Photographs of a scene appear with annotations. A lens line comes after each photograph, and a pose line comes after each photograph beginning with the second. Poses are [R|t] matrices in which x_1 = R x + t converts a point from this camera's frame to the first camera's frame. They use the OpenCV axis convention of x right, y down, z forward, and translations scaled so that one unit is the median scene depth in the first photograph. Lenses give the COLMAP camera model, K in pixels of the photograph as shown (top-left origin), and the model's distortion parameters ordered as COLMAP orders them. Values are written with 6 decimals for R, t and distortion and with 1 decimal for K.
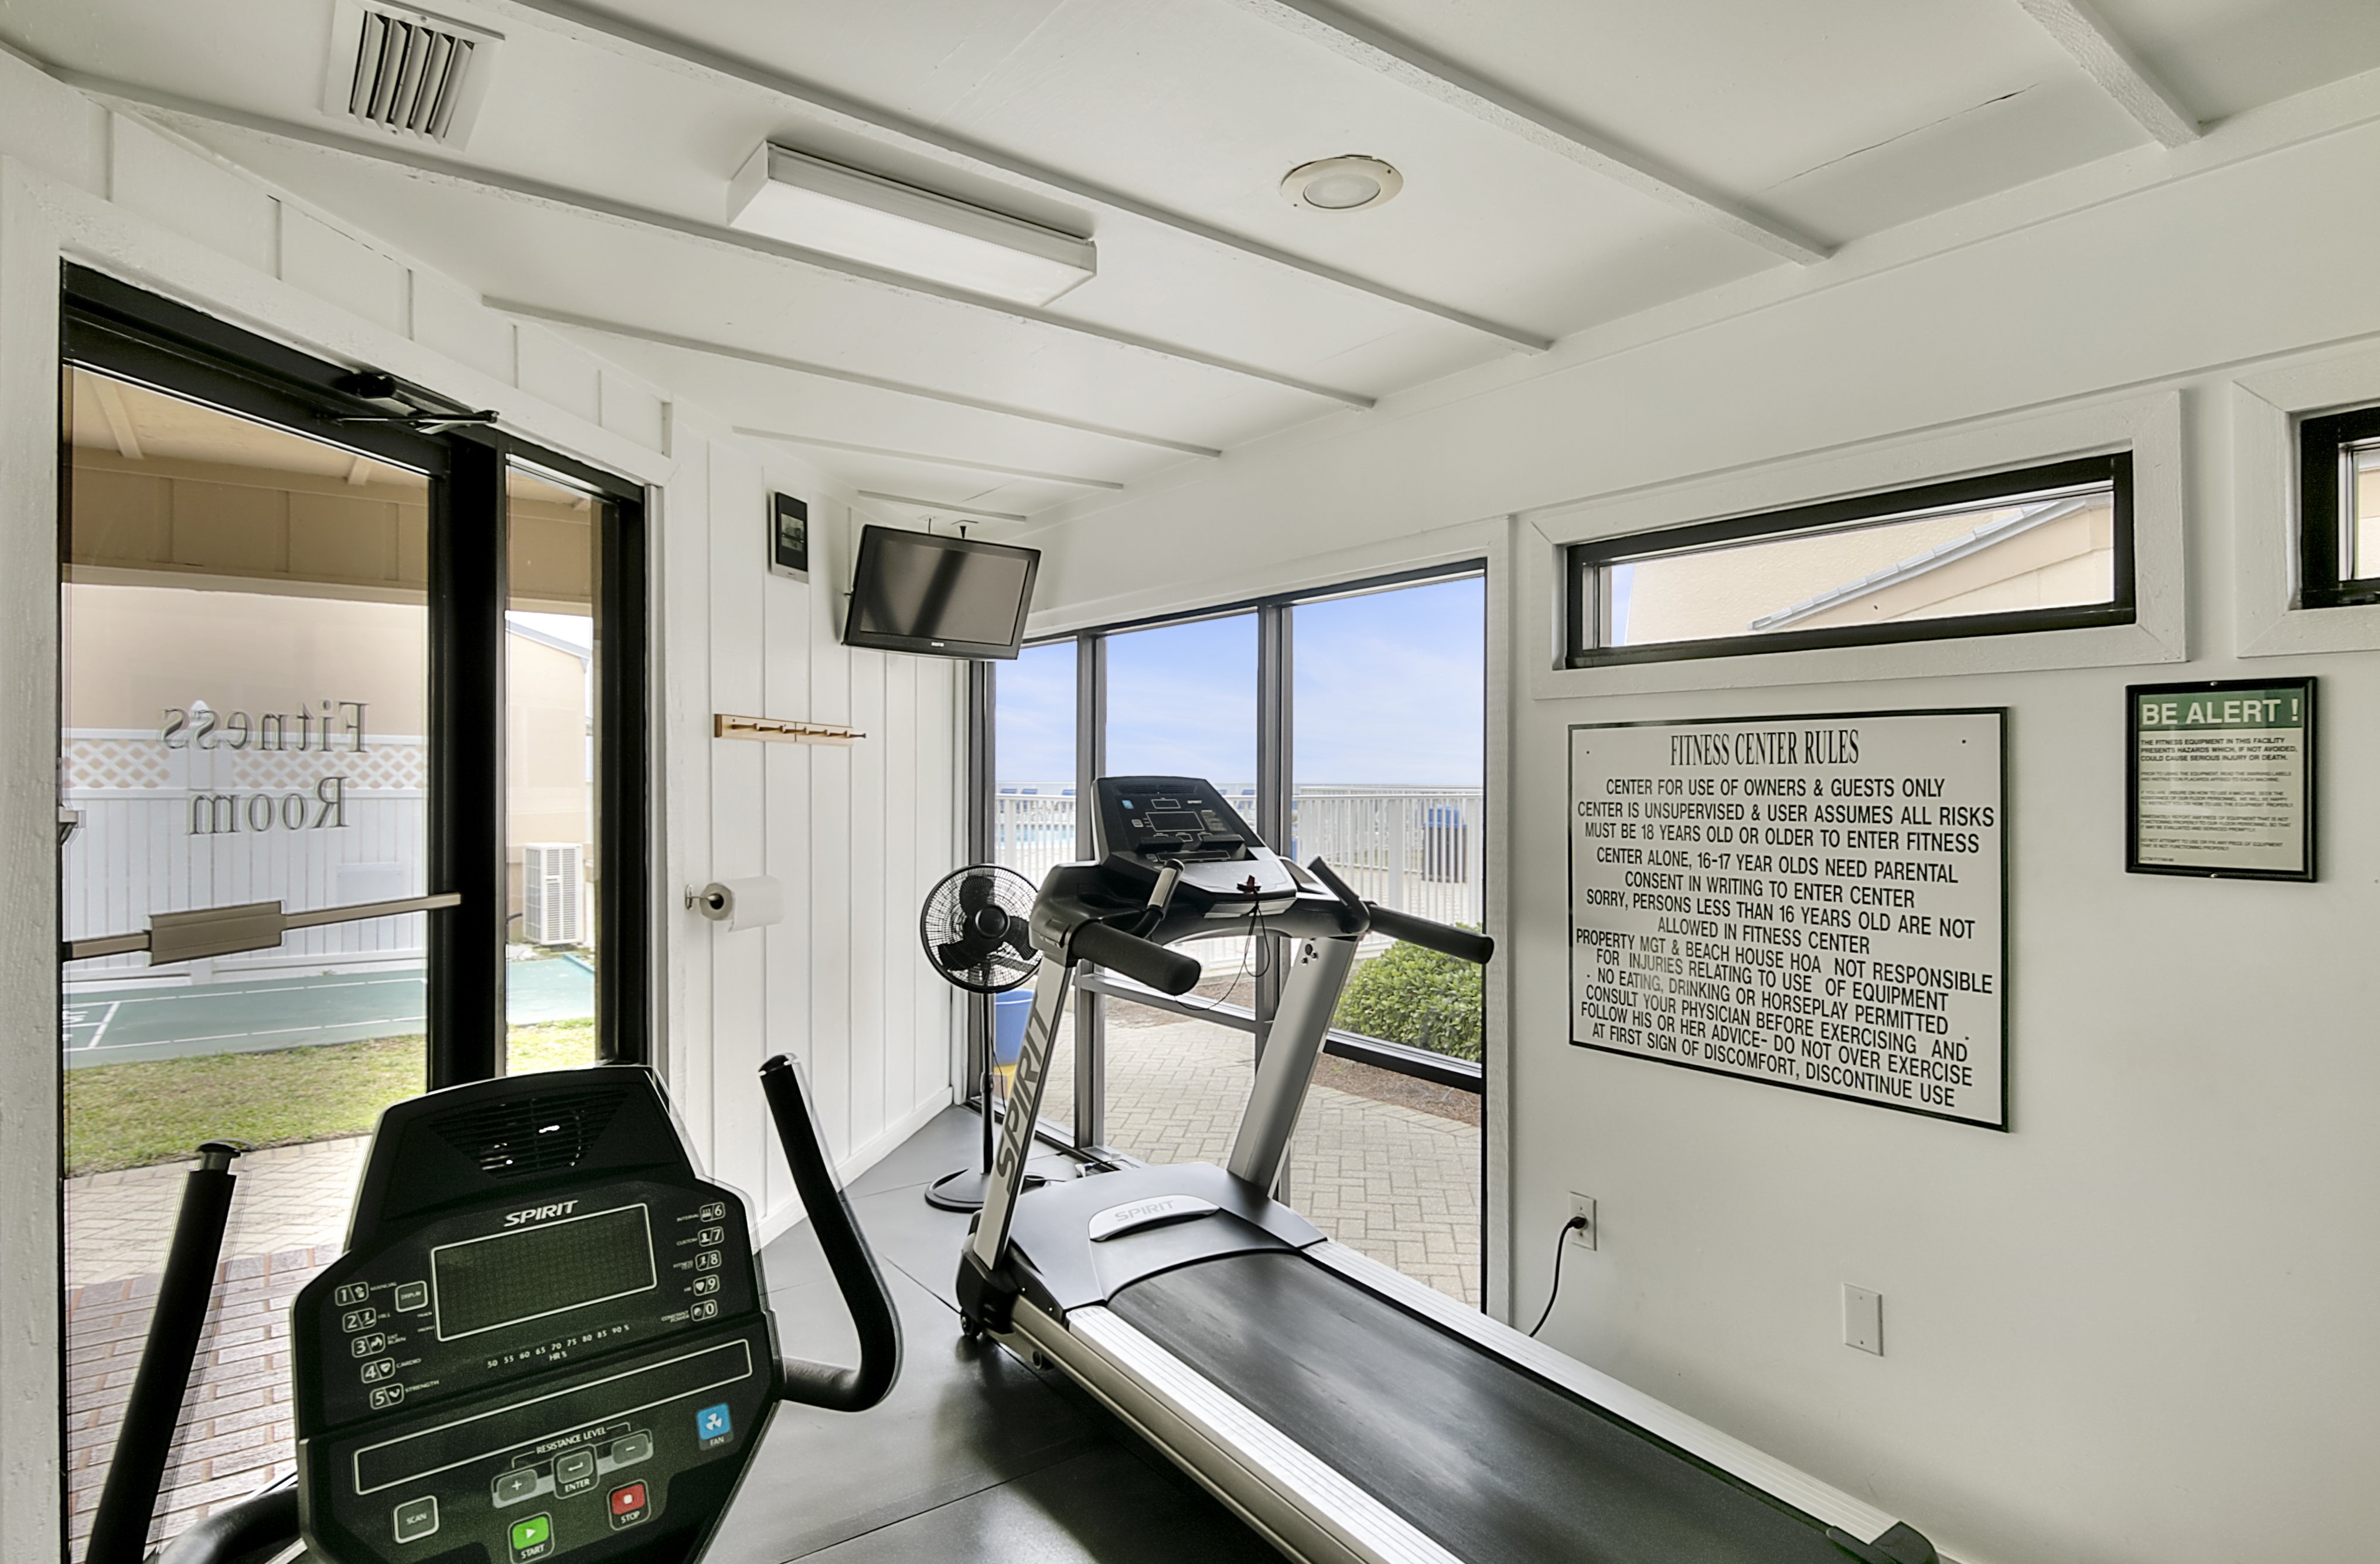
lens RADIAL K [[1208.9, 0, 1194.4], [0, 1208.9, 777.3], [0, 0, 1]] dist [-0.001367, -0.000577]
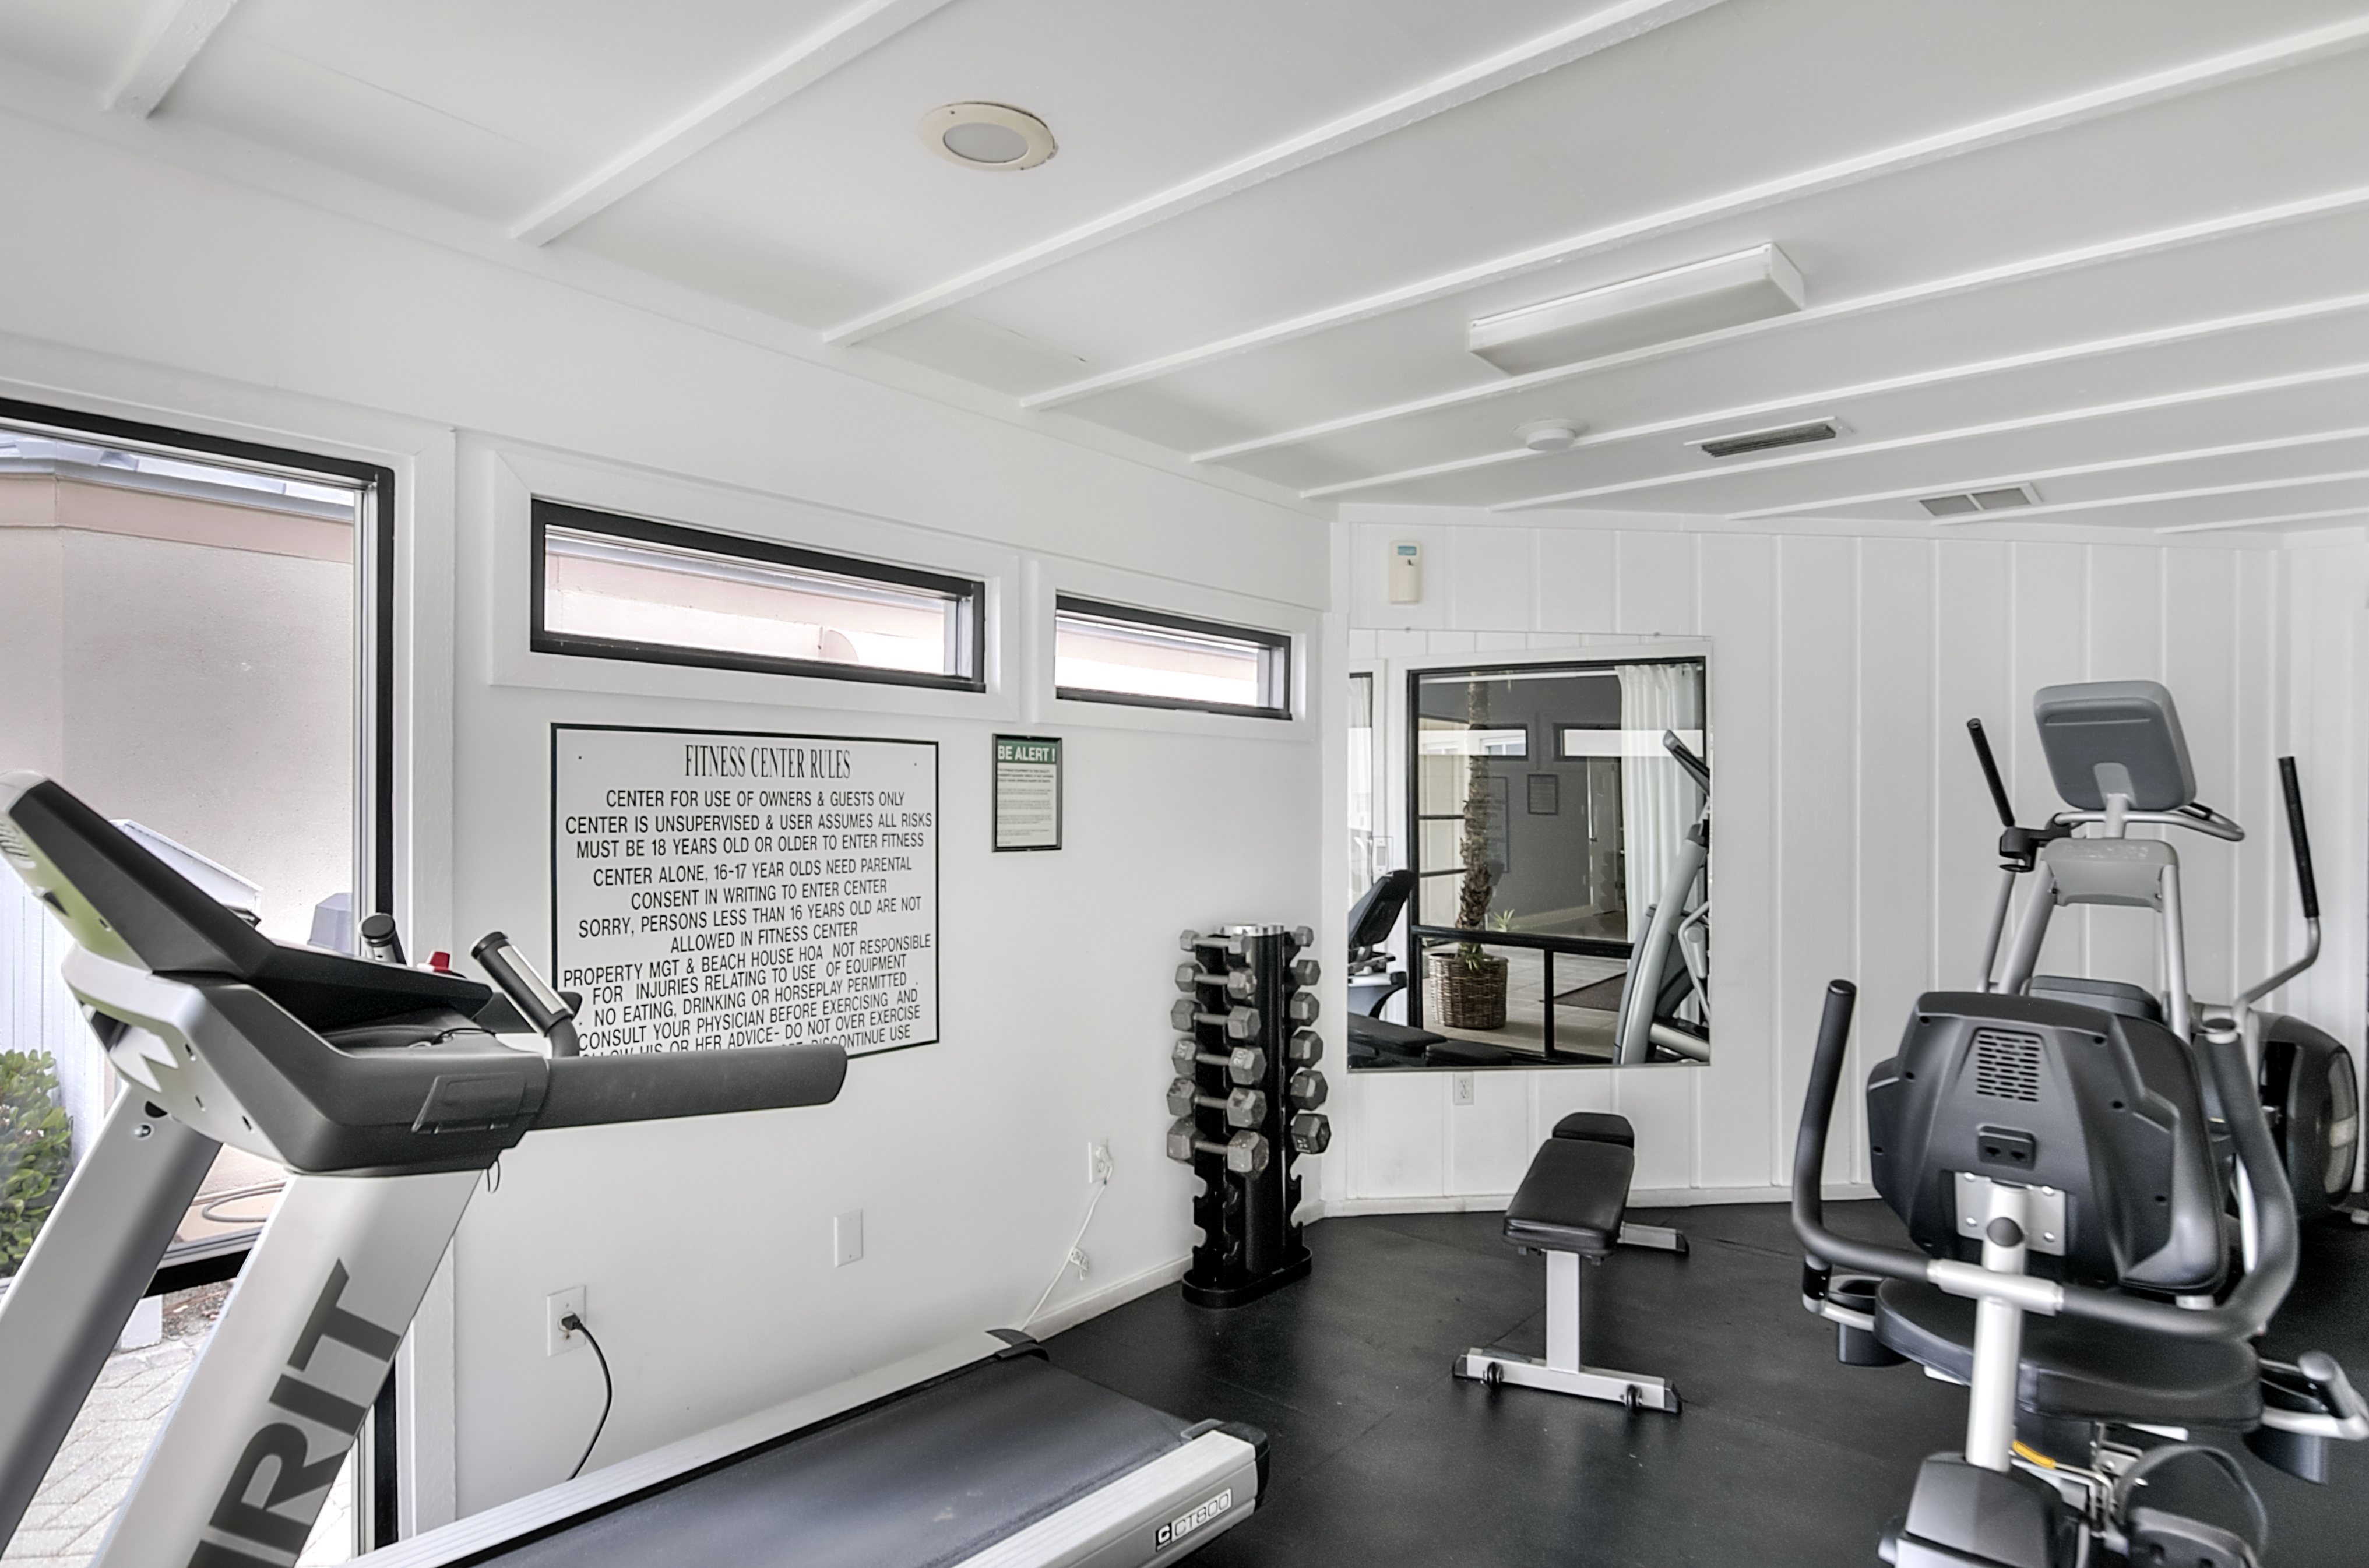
lens RADIAL K [[1314.8, 0, 1188.1], [0, 1314.8, 794.9], [0, 0, 1]] dist [0.005136, 0.000517]
pose [[-0.232792, -0.003141, 0.972521, -0.733130], [-0.010985, 0.999939, 0.000600, 0.000072], [-0.972465, -0.010543, -0.232812, 0.889676]]
